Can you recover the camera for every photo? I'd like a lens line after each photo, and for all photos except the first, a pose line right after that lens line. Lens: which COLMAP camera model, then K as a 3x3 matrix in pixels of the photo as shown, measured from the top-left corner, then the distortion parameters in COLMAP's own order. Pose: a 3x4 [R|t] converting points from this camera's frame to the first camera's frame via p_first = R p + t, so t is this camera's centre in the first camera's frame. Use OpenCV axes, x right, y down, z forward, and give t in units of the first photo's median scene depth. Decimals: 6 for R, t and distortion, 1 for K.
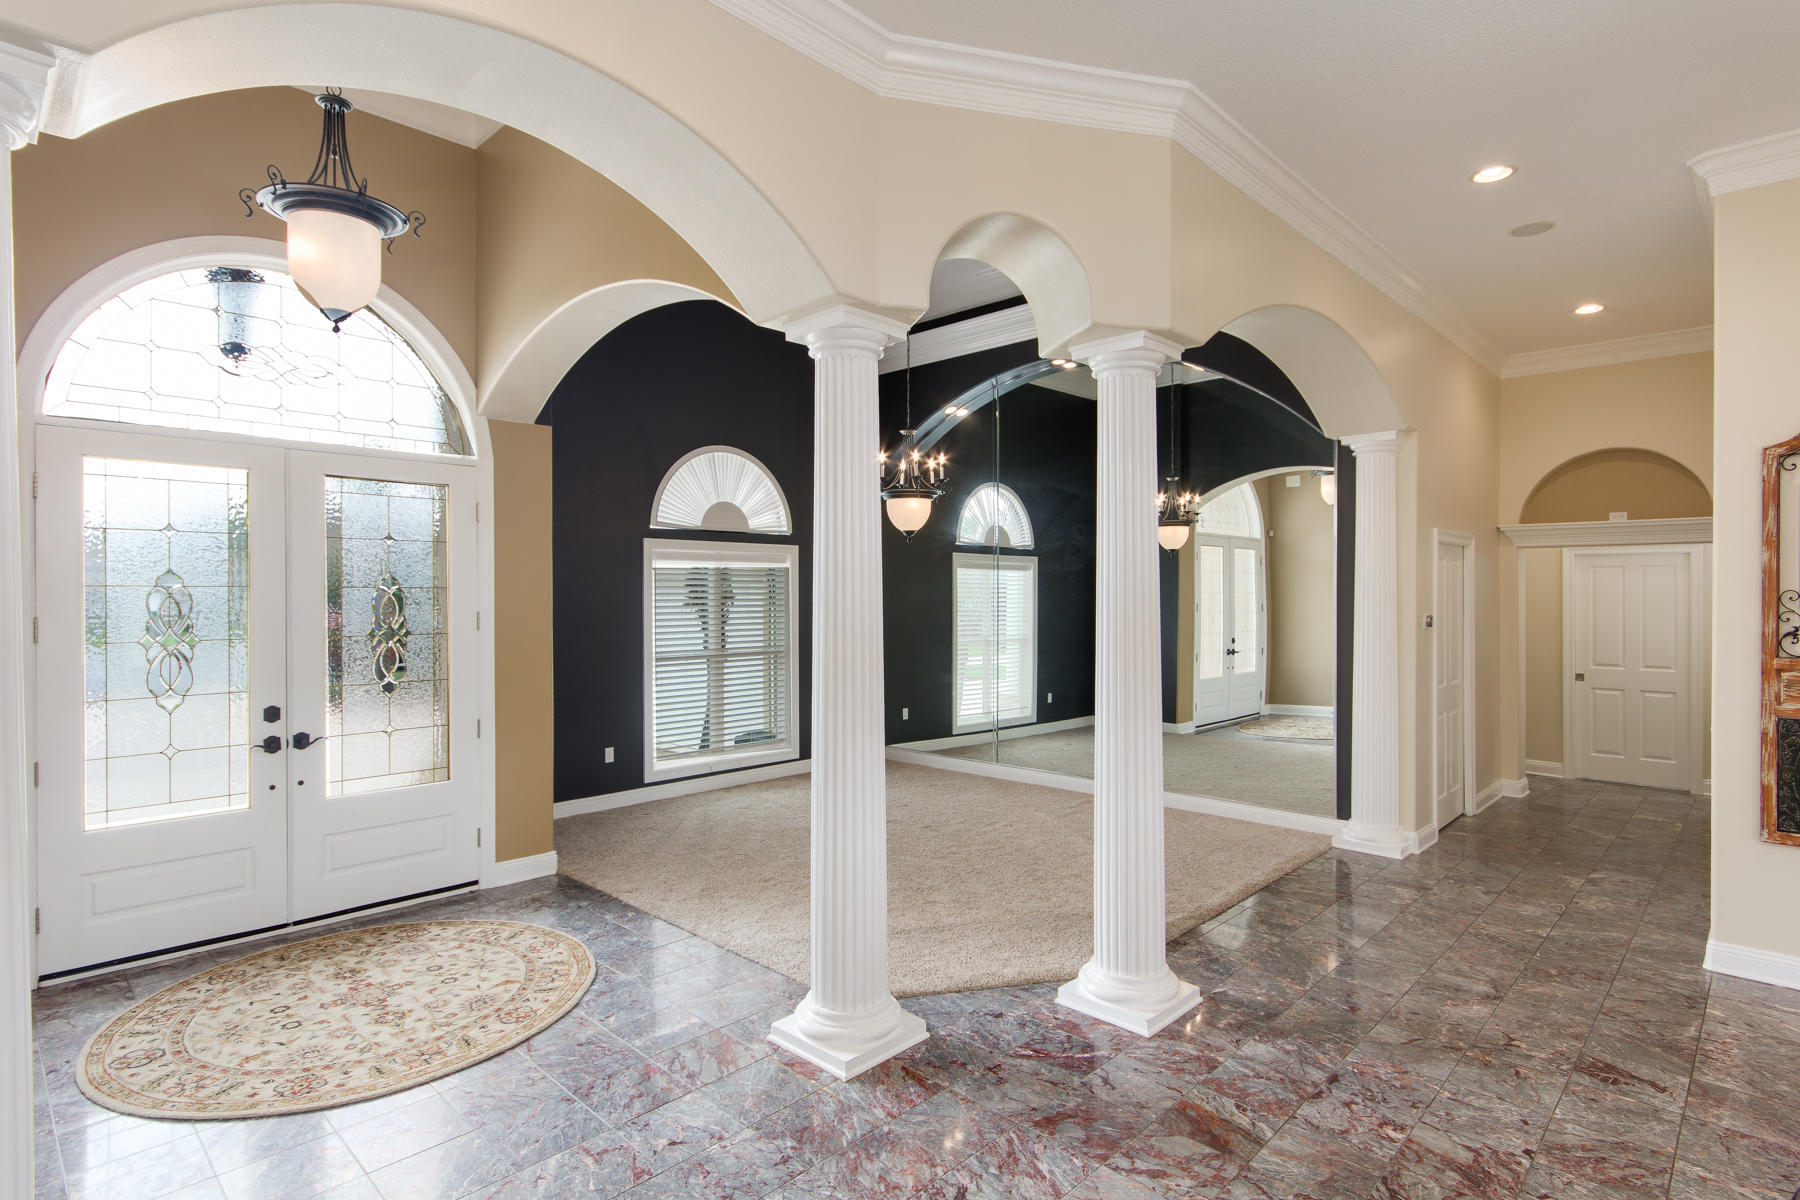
lens RADIAL K [[924.5, 0, 900.6], [0, 924.5, 590.8], [0, 0, 1]] dist [0.004479, -0.000850]
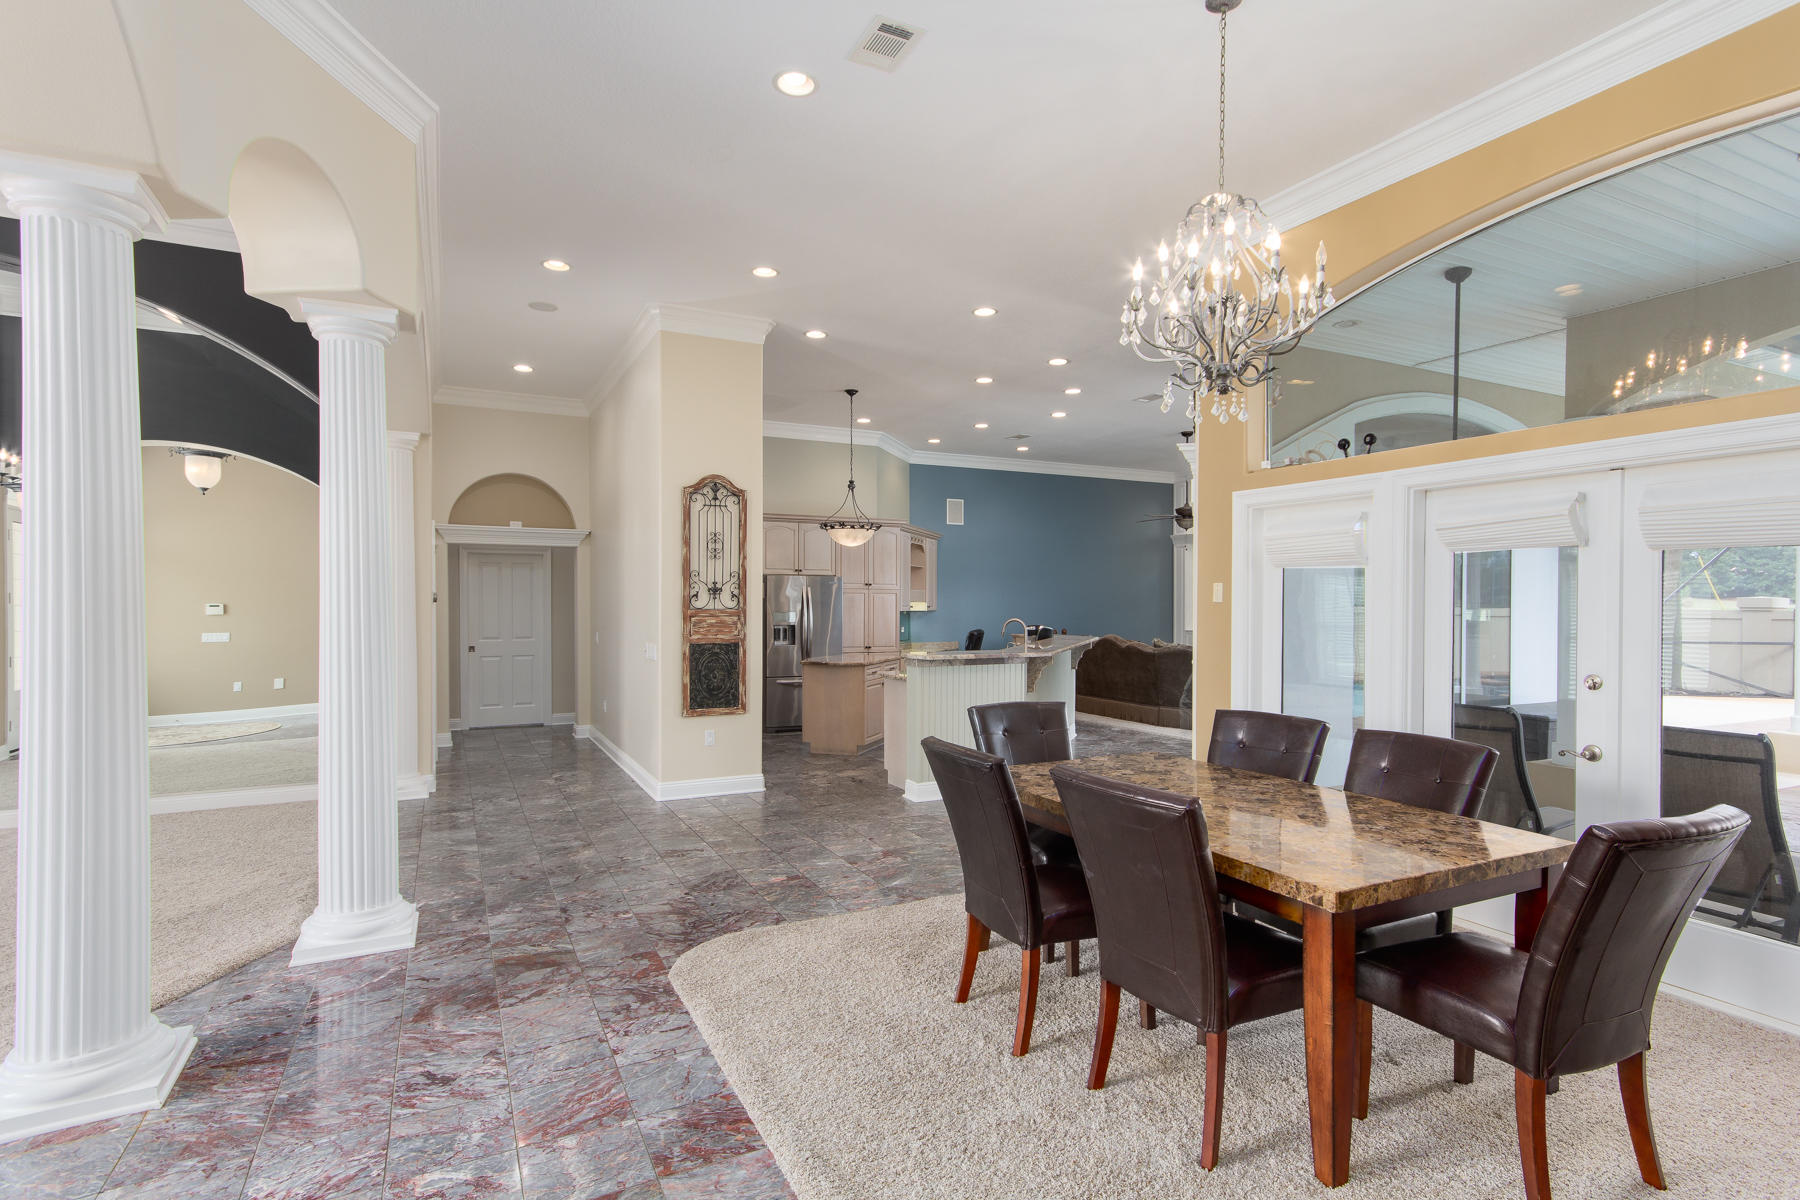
lens RADIAL K [[851.2, 0, 912.0], [0, 851.2, 604.3], [0, 0, 1]] dist [0.029990, 0.001182]
pose [[0.342340, -0.007687, 0.939545, -0.529168], [-0.001933, 0.999959, 0.008886, 0.061735], [-0.939574, -0.004859, 0.342311, 0.084398]]
